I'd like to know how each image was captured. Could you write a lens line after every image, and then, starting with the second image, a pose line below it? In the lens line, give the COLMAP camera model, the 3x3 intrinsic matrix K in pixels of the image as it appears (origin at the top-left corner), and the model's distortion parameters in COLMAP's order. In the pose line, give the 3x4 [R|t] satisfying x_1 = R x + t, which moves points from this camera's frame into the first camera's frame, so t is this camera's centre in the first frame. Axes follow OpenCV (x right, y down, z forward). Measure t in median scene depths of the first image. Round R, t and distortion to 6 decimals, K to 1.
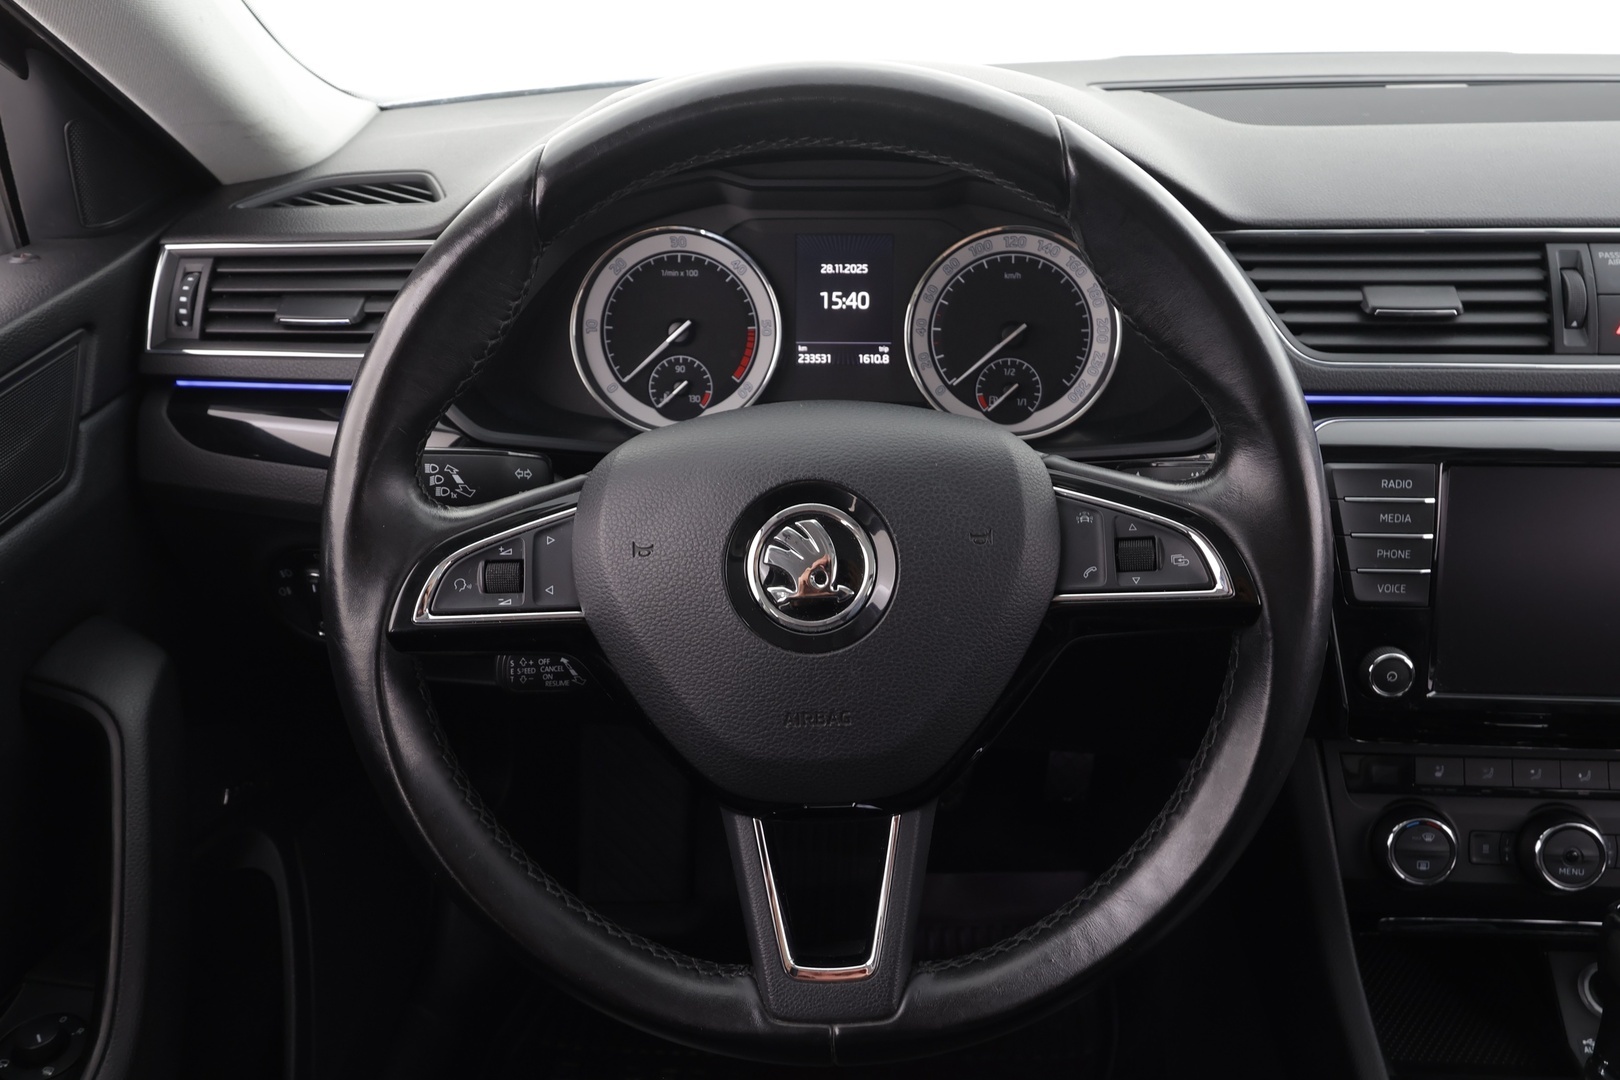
lens RADIAL K [[1269.5, 0, 810.0], [0, 1269.5, 540.0], [0, 0, 1]] dist [-0.002369, 0.001532]
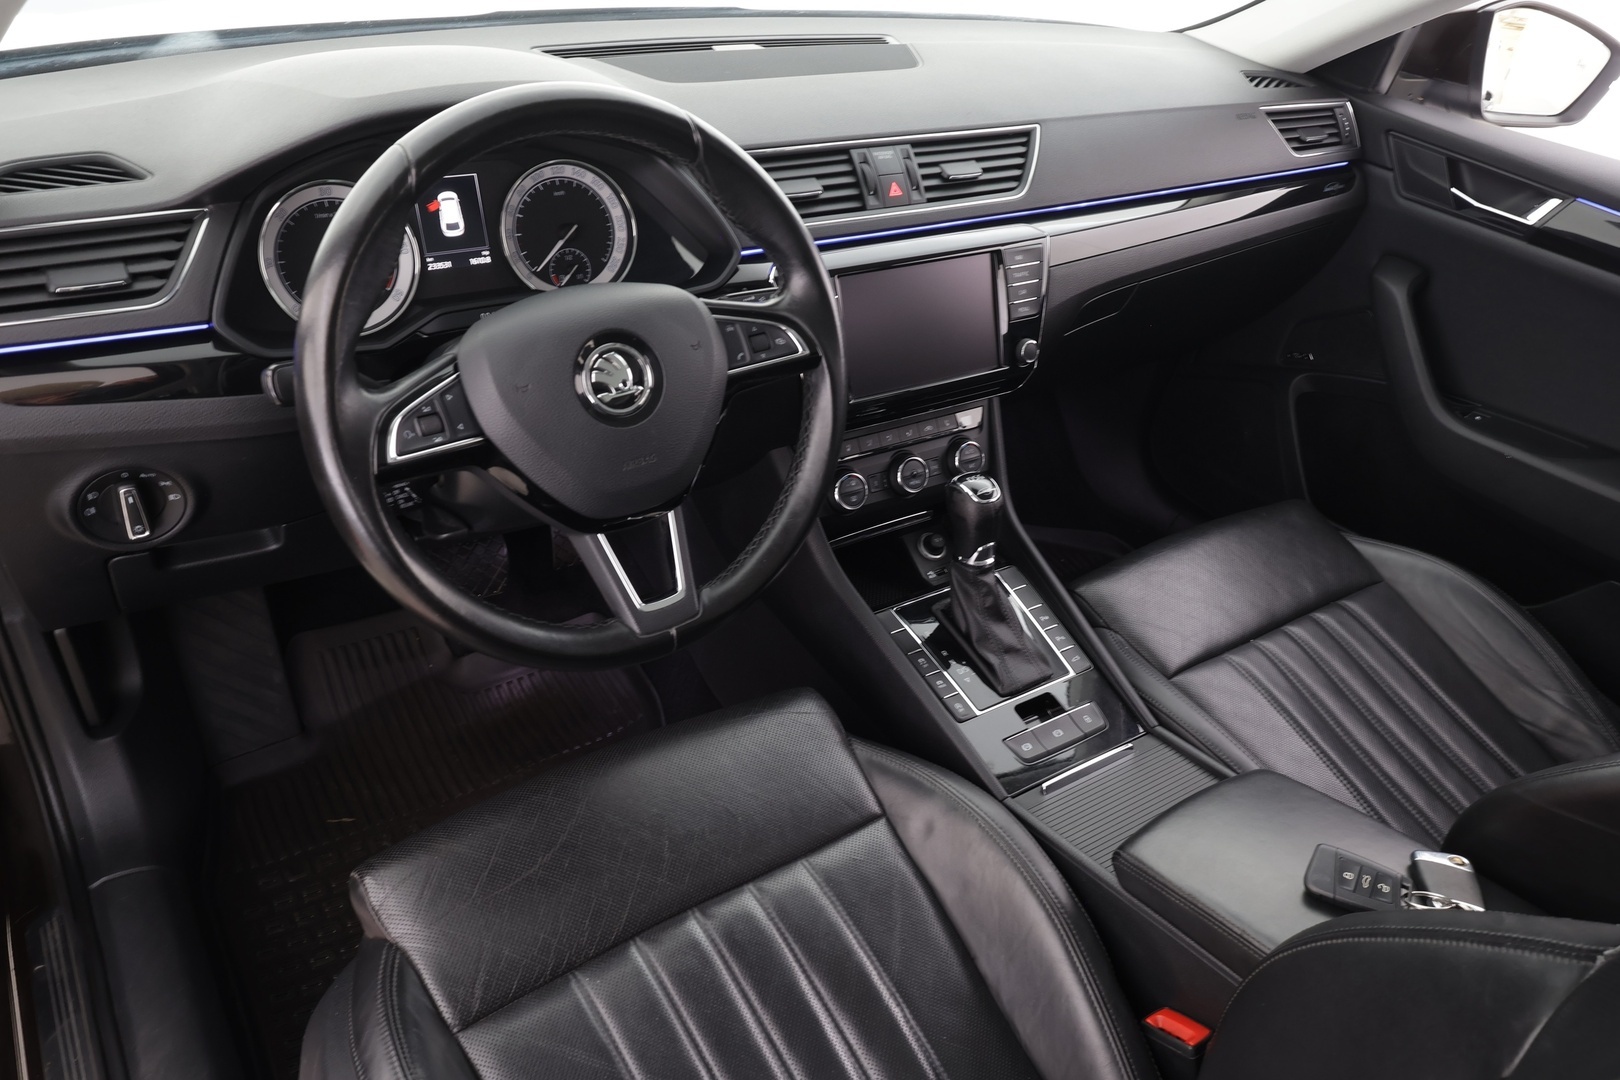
lens RADIAL K [[1188.7, 0, 810.0], [0, 1188.7, 540.0], [0, 0, 1]] dist [0.008136, -0.000799]
pose [[0.786928, -0.259275, 0.559930, -0.572904], [0.193332, 0.965347, 0.175293, -0.000502], [-0.585976, -0.029690, 0.809785, -0.378119]]
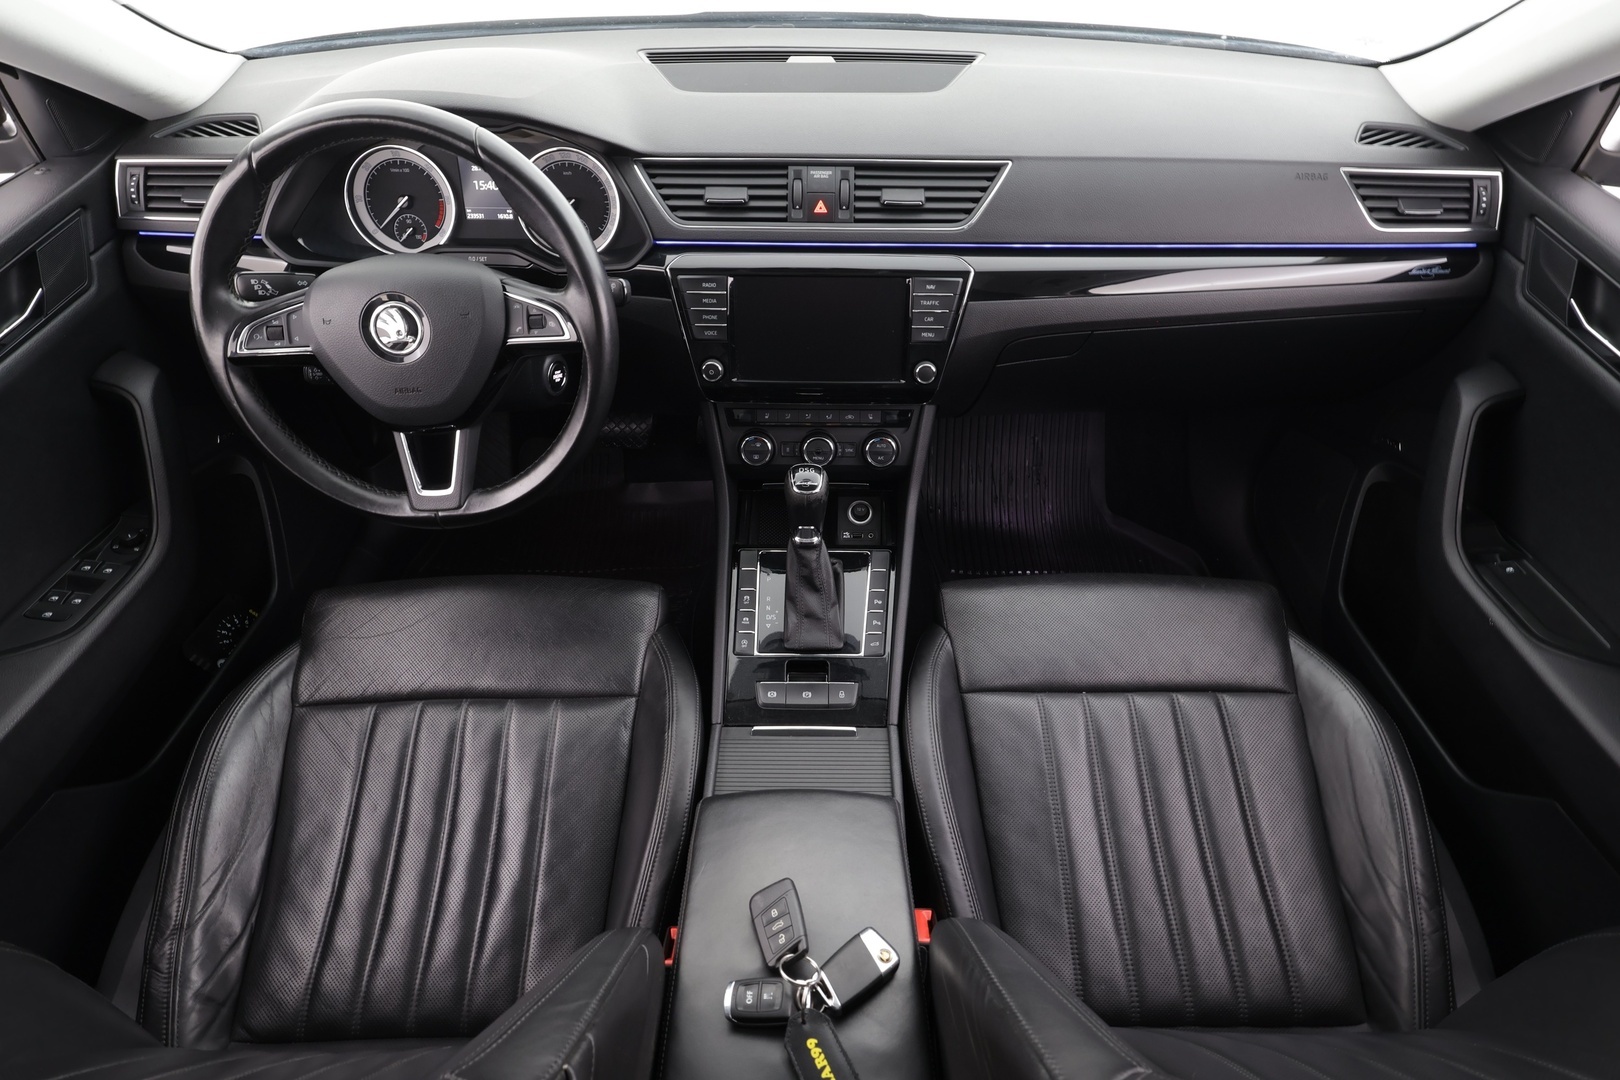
lens RADIAL K [[872.8, 0, 810.0], [0, 872.8, 540.0], [0, 0, 1]] dist [-0.001913, 0.000296]
pose [[0.997861, -0.023307, 0.061076, 0.504177], [0.005391, 0.960442, 0.278430, -0.037468], [-0.065149, -0.277505, 0.958513, -0.575067]]
